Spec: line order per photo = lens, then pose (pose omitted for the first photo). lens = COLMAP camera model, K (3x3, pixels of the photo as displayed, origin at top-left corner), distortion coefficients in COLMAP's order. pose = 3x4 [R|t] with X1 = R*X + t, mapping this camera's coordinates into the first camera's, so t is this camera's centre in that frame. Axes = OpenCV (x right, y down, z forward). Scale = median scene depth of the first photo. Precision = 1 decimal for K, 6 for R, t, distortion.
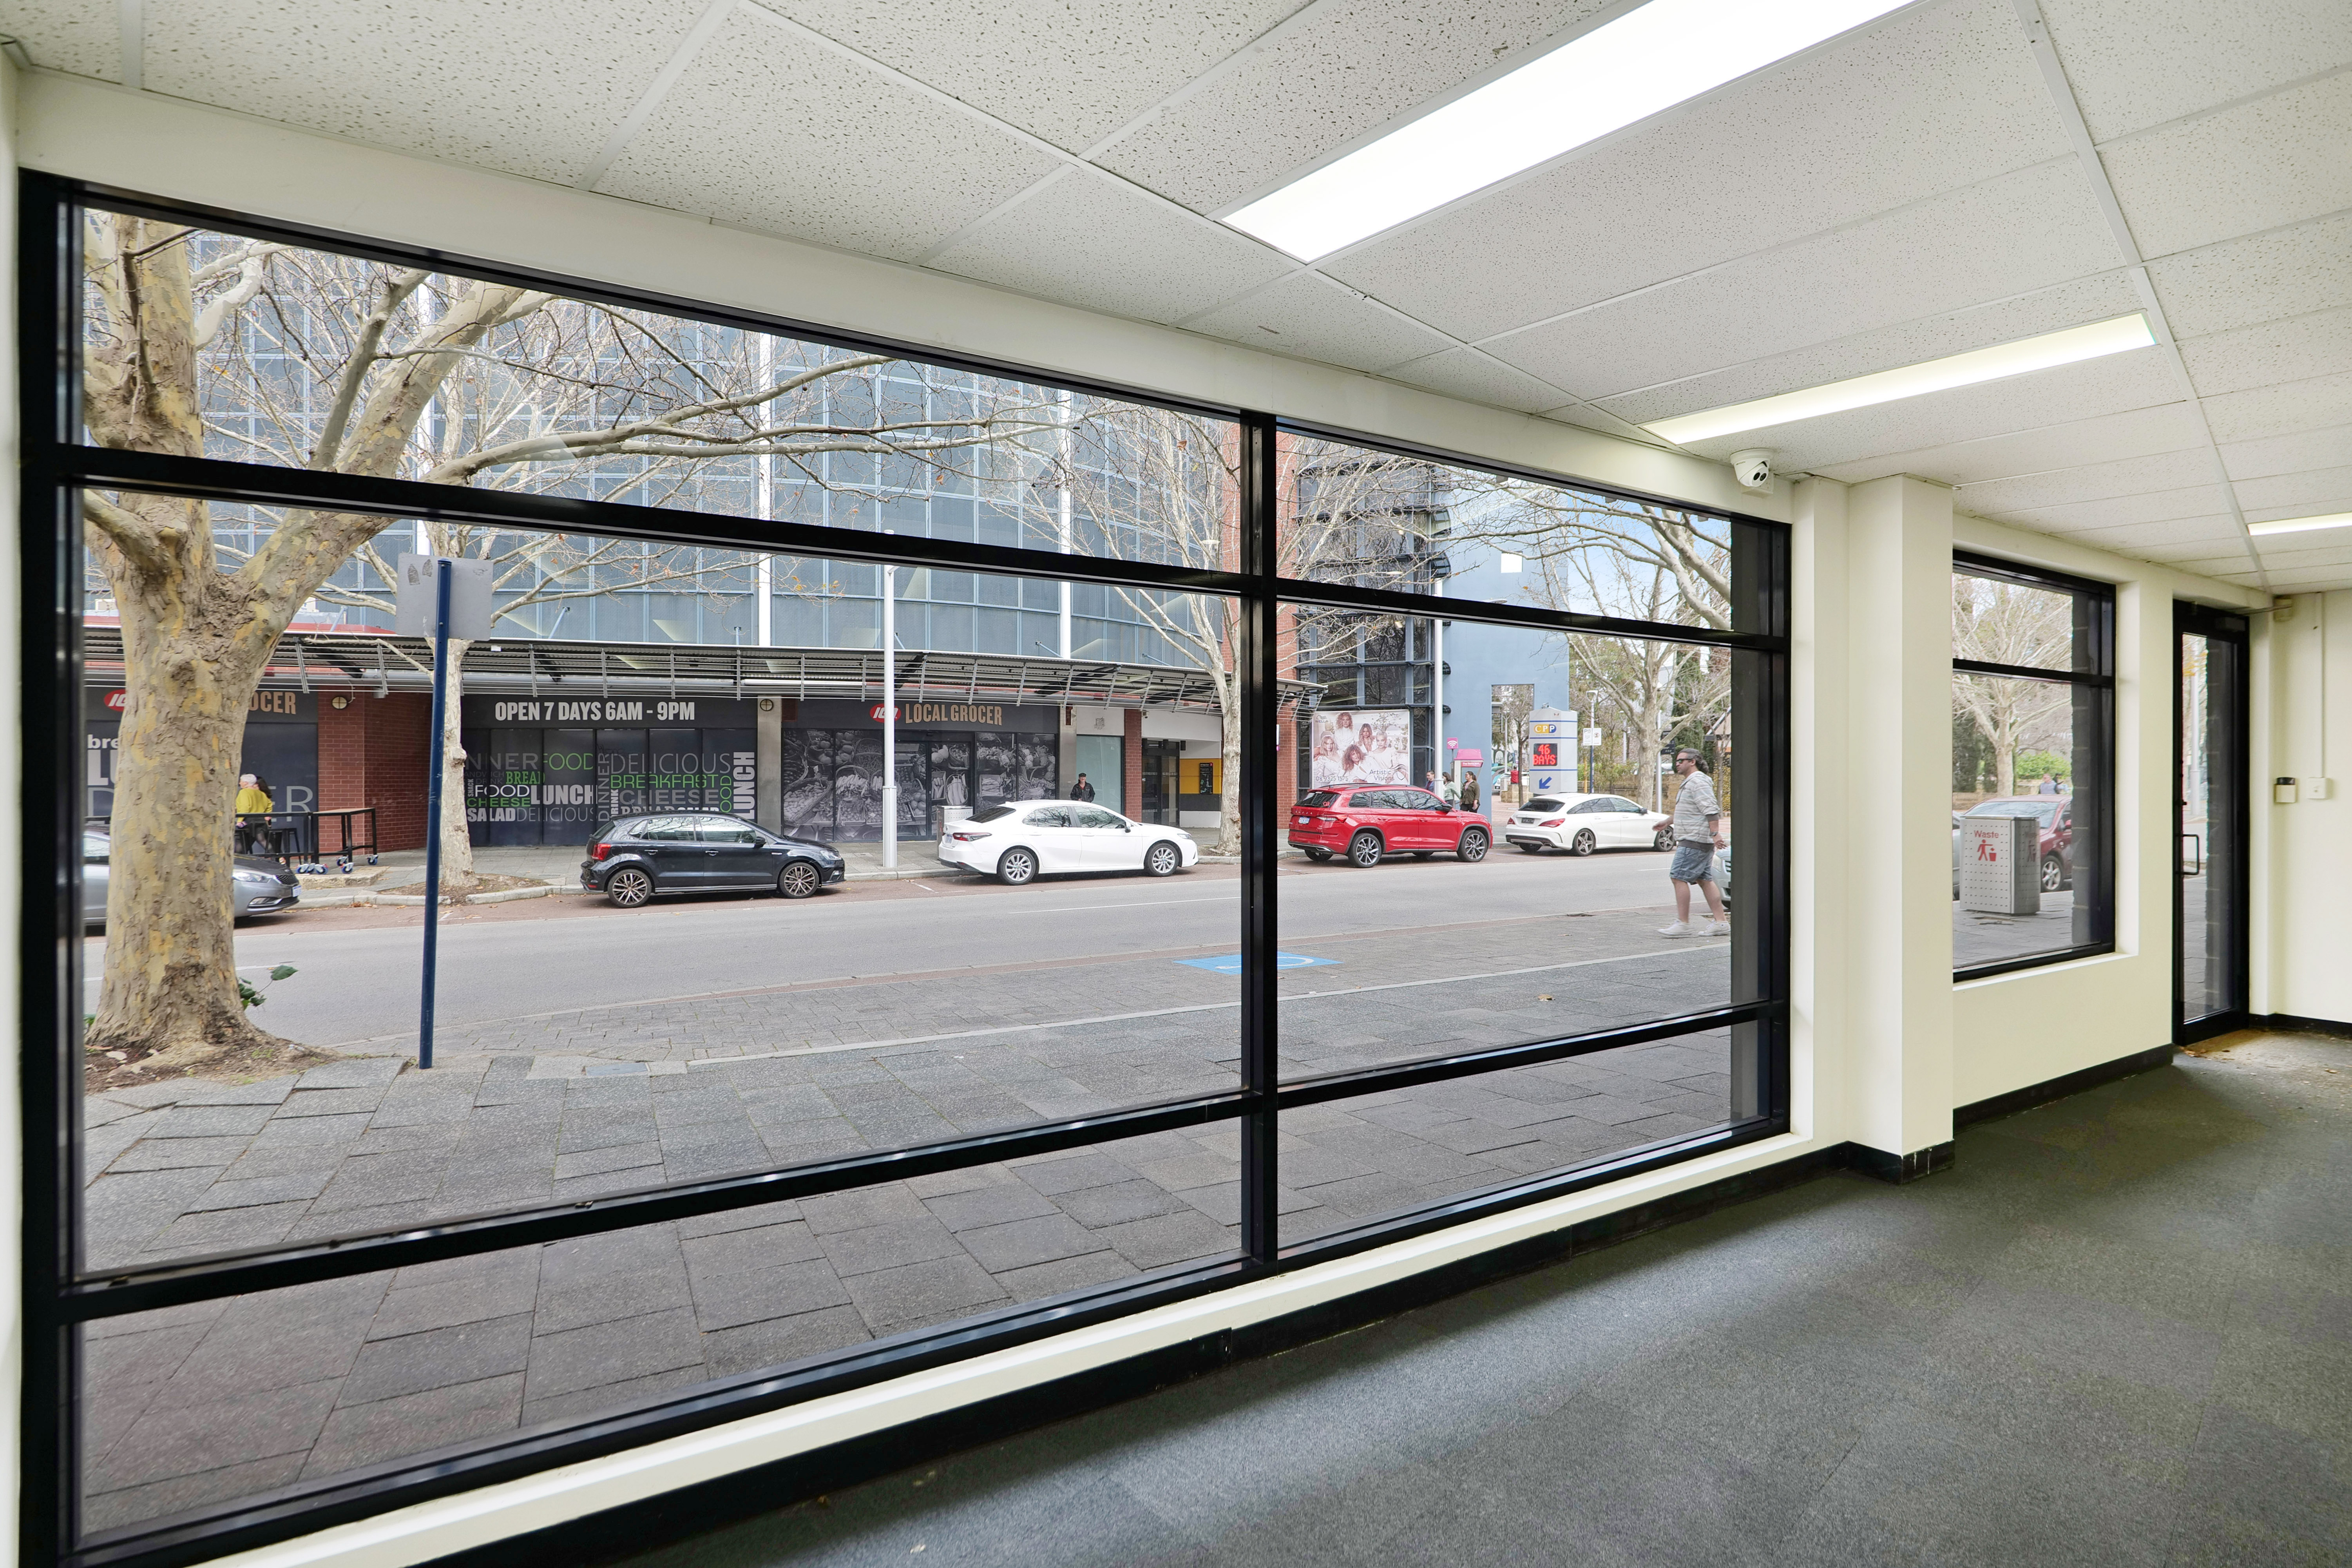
lens RADIAL K [[1107.6, 0, 1178.0], [0, 1107.6, 780.0], [0, 0, 1]] dist [-0.013399, 0.001843]
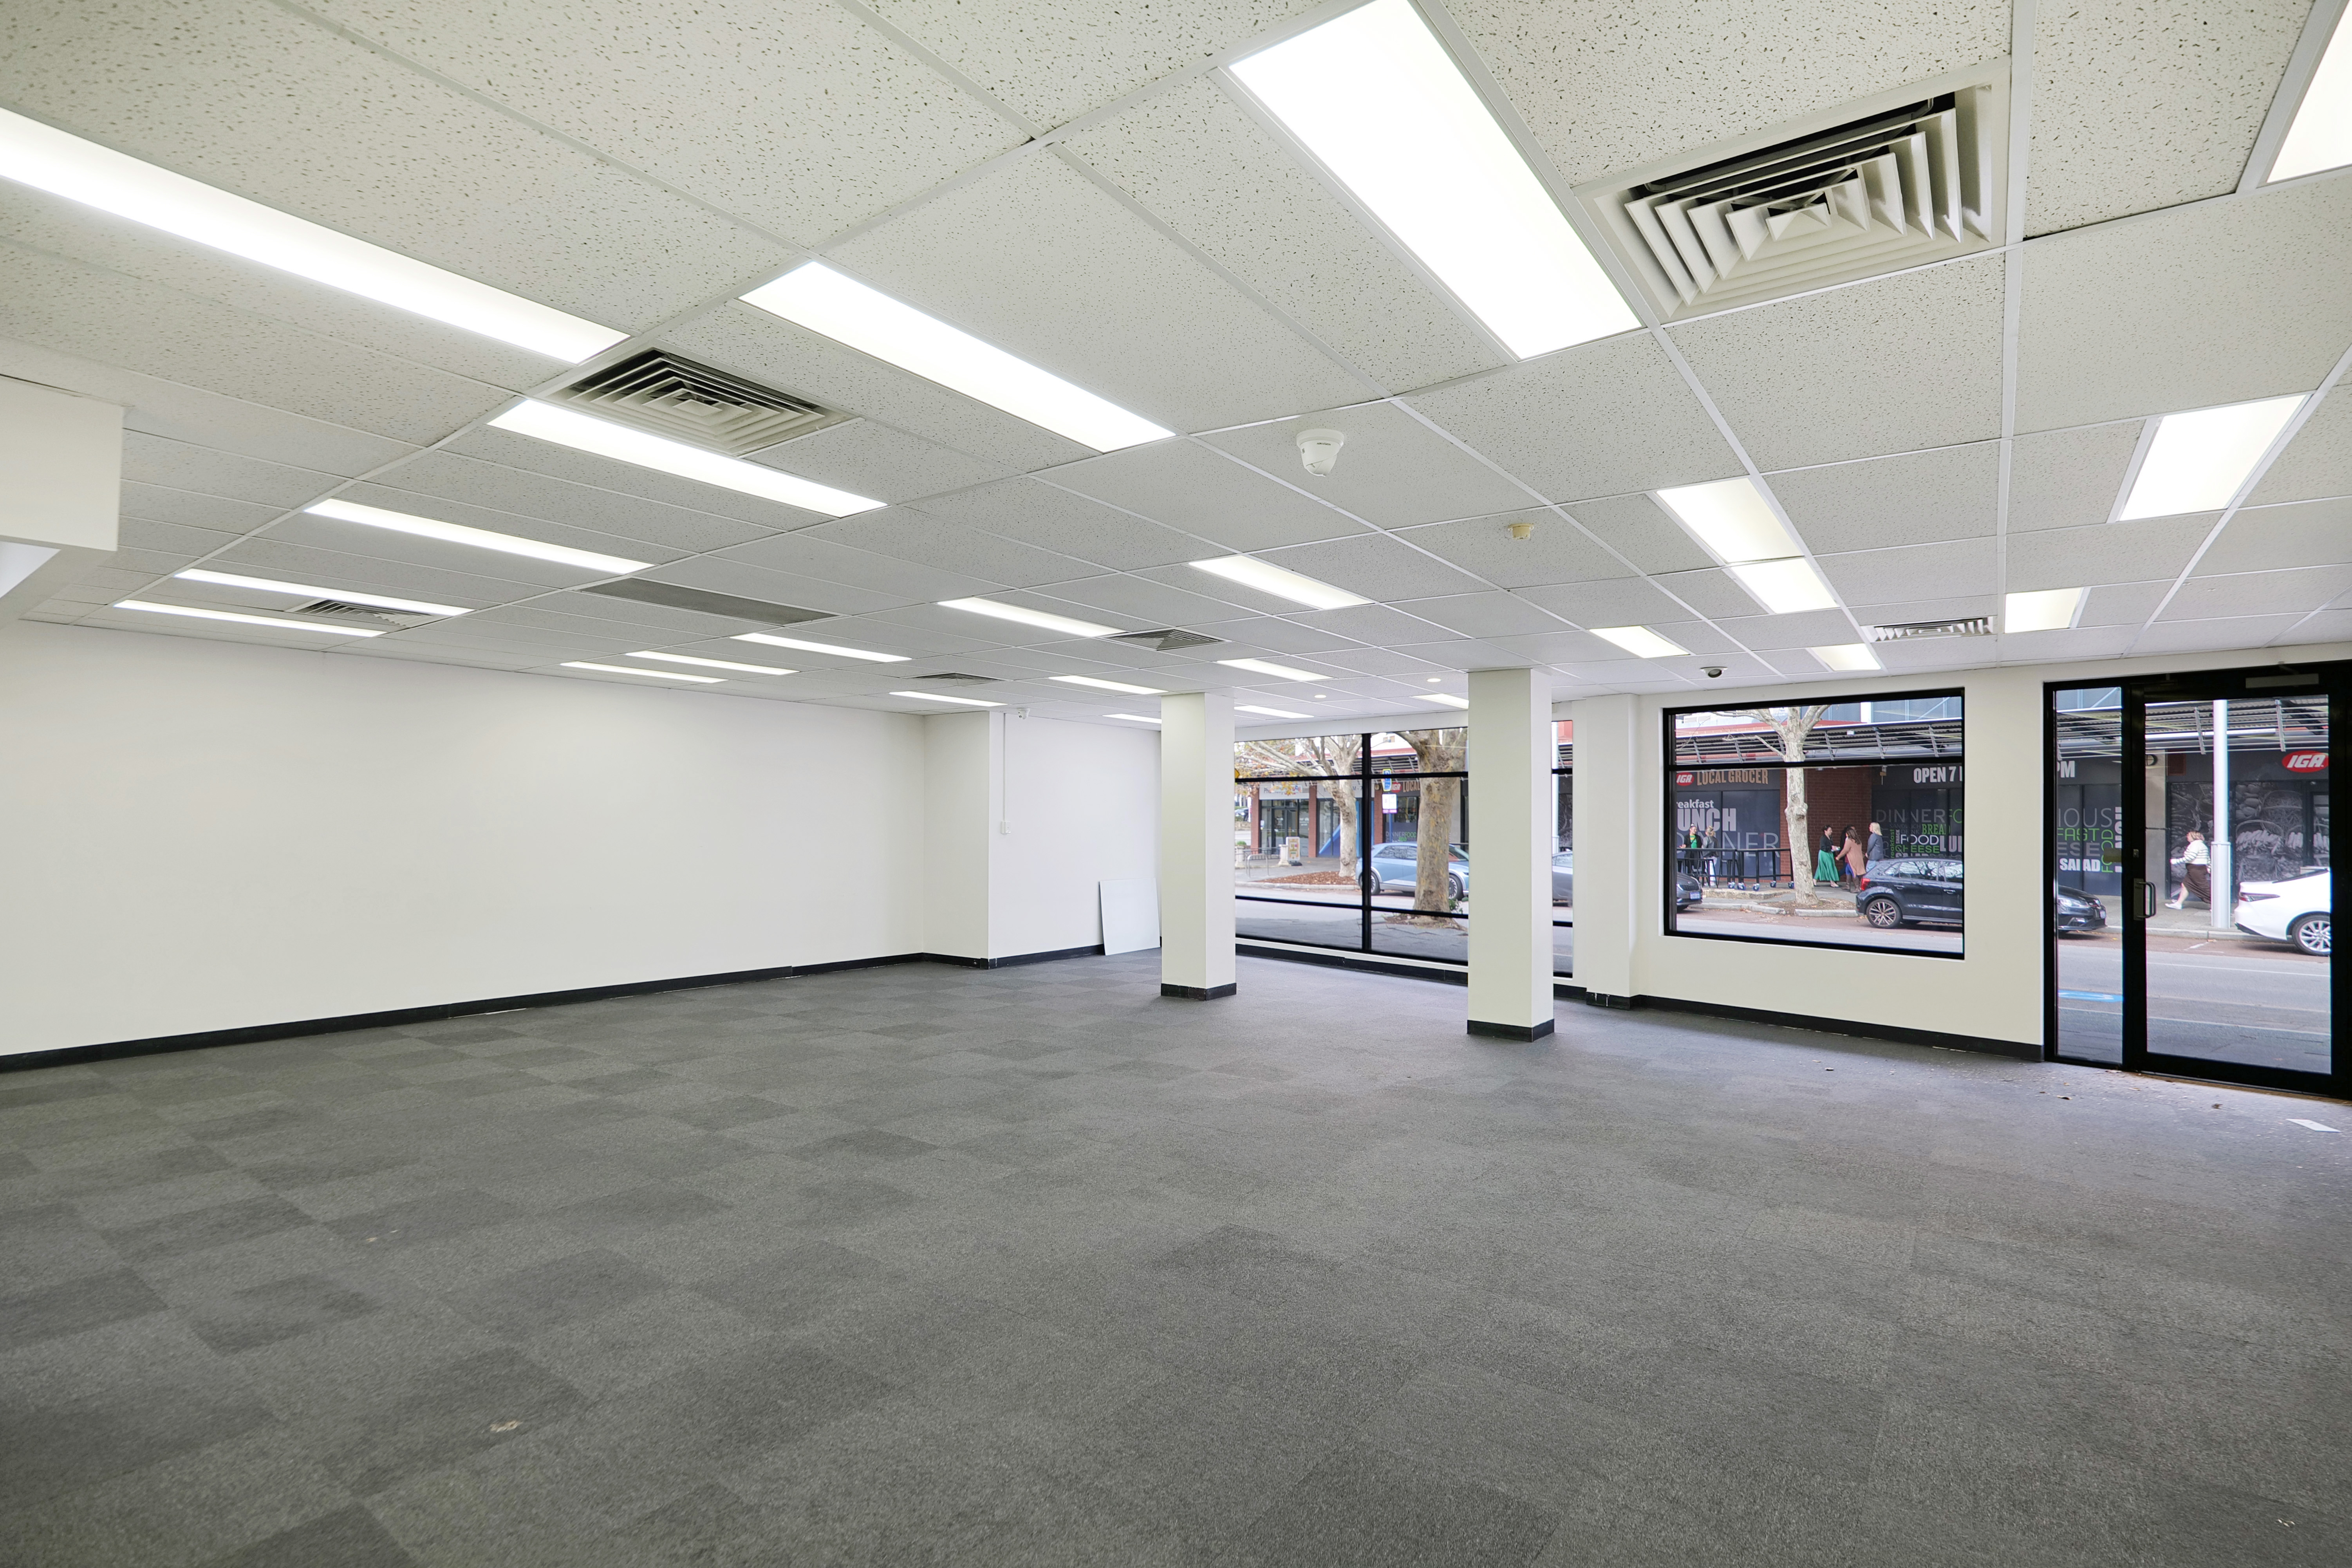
lens RADIAL K [[1126.4, 0, 1181.0], [0, 1126.4, 790.3], [0, 0, 1]] dist [-0.019894, 0.006137]
pose [[0.185508, -0.023028, -0.982373, 0.579706], [-0.014445, 0.999553, -0.026159, -0.001251], [0.982537, 0.019043, 0.185093, -0.056467]]
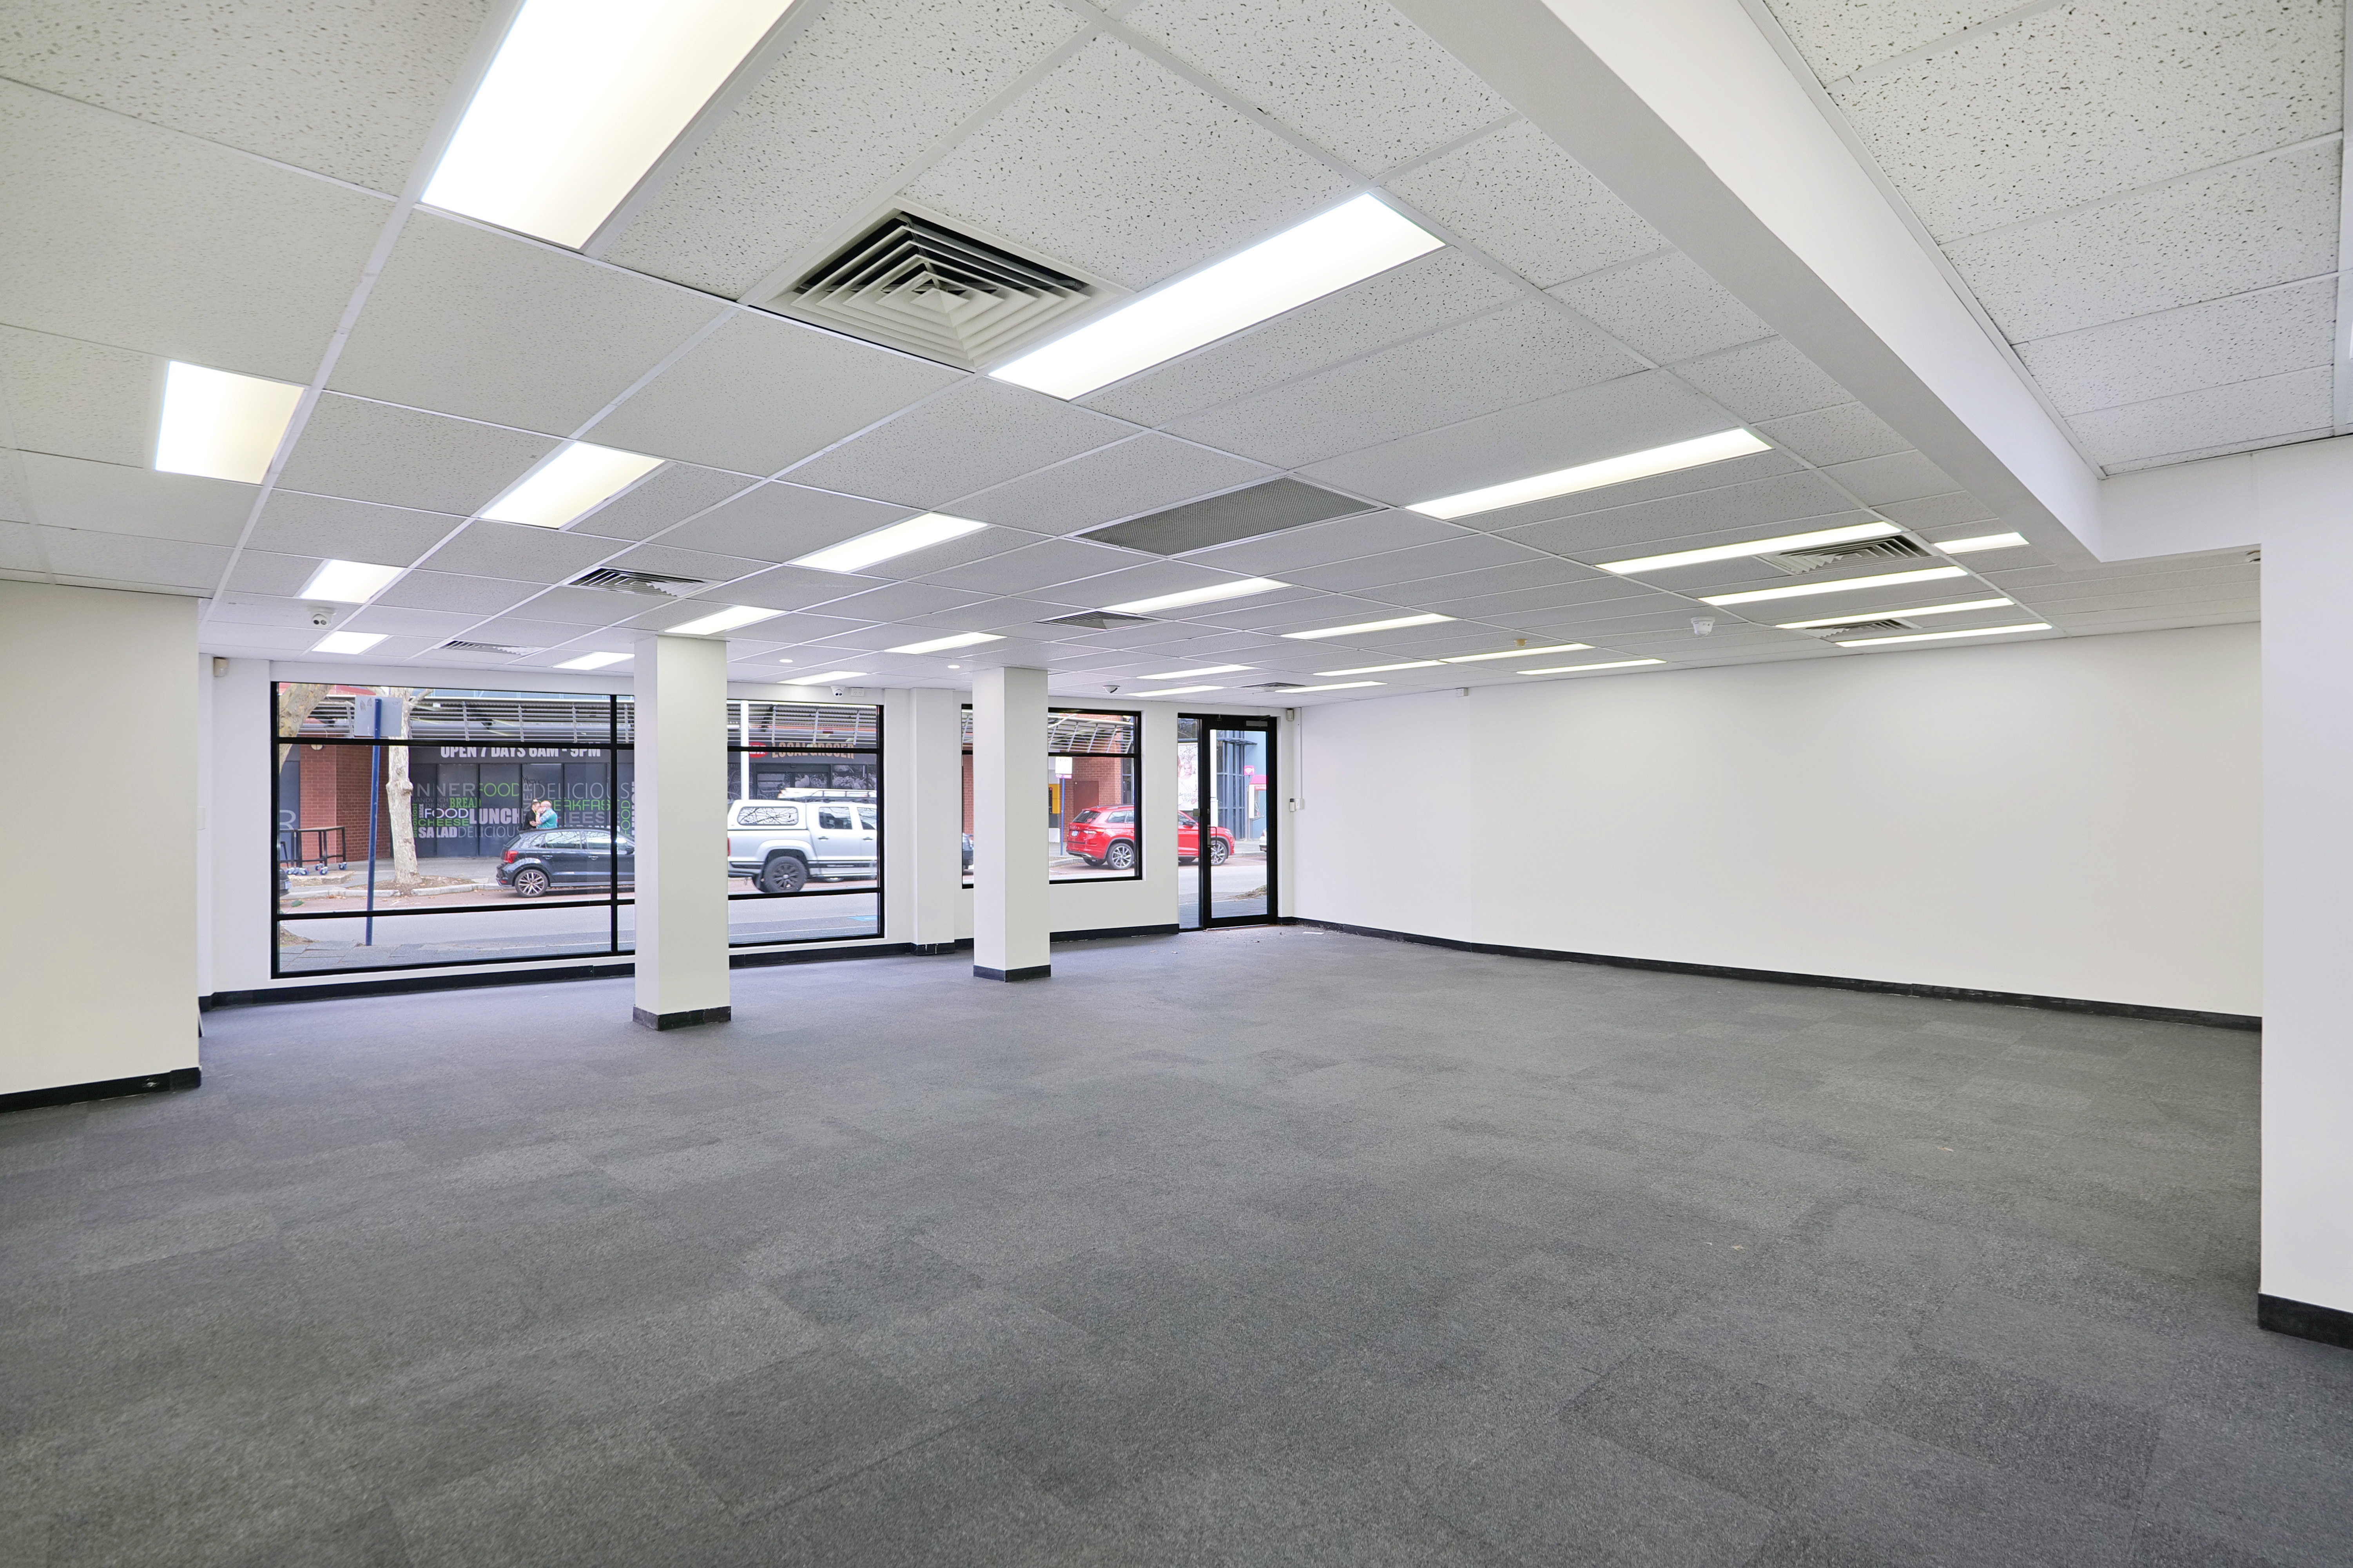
lens RADIAL K [[1126.9, 0, 1181.5], [0, 1126.9, 790.3], [0, 0, 1]] dist [-0.019894, 0.006137]
pose [[0.999909, -0.005101, 0.012457, 0.259620], [0.005215, 0.999945, -0.009140, -0.000241], [-0.012409, 0.009204, 0.999881, -0.354564]]
